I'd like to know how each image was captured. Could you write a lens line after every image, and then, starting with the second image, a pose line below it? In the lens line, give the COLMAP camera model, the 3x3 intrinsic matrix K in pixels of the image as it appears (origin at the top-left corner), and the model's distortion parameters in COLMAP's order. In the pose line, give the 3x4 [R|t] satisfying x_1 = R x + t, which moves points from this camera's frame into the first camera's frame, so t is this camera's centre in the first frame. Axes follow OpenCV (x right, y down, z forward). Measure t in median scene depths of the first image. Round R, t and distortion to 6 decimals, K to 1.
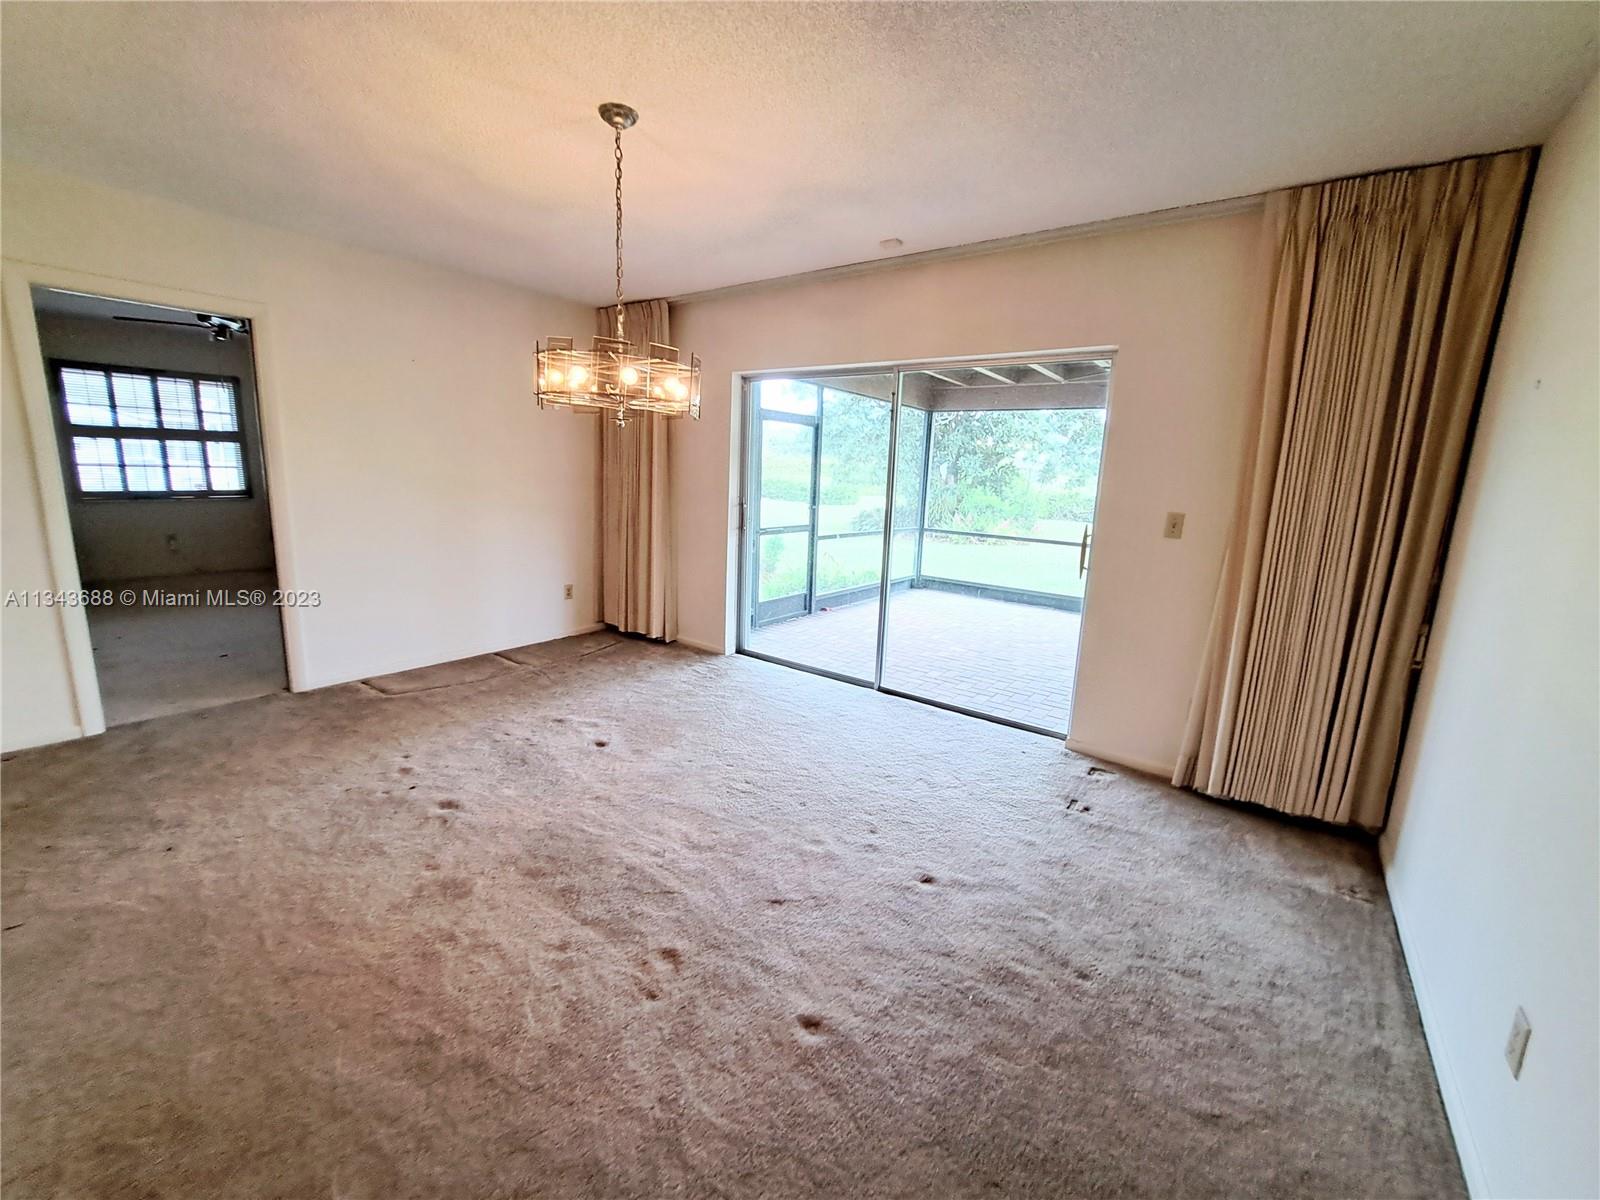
lens RADIAL K [[641.0, 0, 806.3], [0, 641.0, 587.7], [0, 0, 1]] dist [-0.001022, -0.000100]
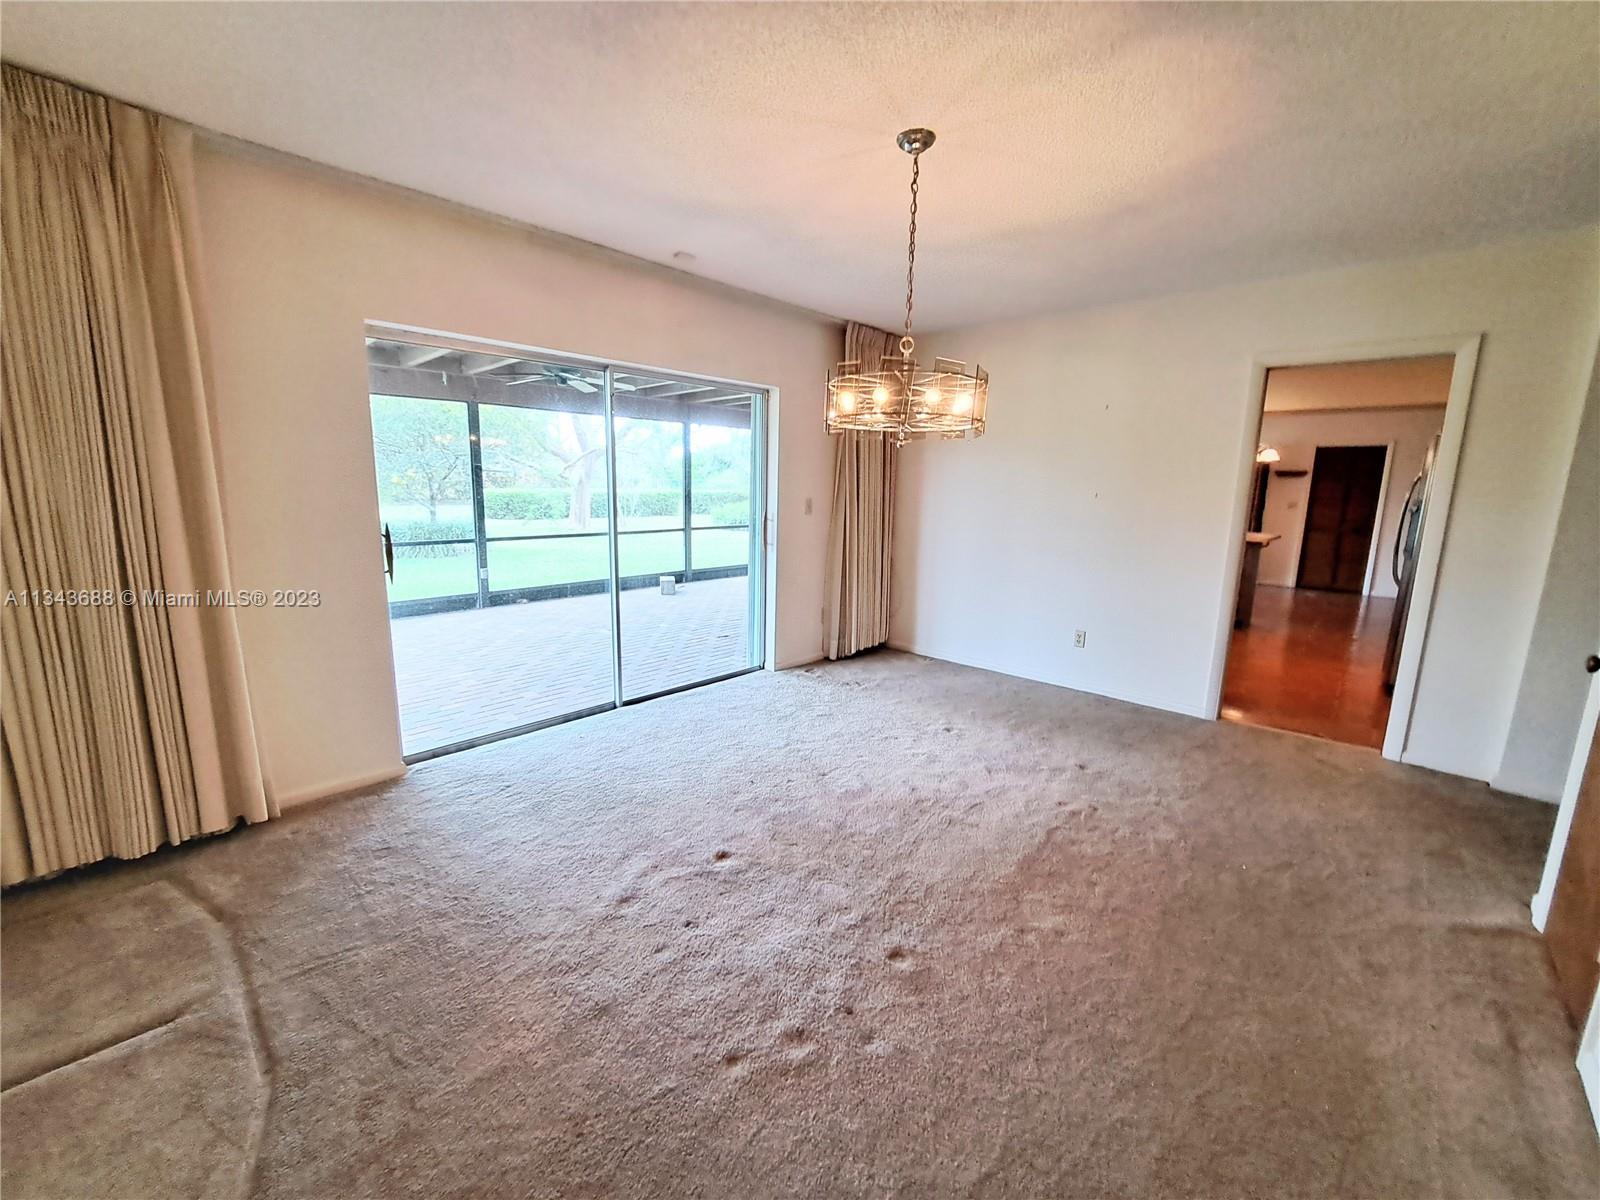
lens RADIAL K [[641.0, 0, 806.3], [0, 641.0, 587.7], [0, 0, 1]] dist [-0.001022, -0.000100]
pose [[0.126751, -0.201982, 0.971153, -0.872383], [0.166778, 0.969451, 0.179861, -0.159989], [-0.977813, 0.139170, 0.156565, 0.661804]]
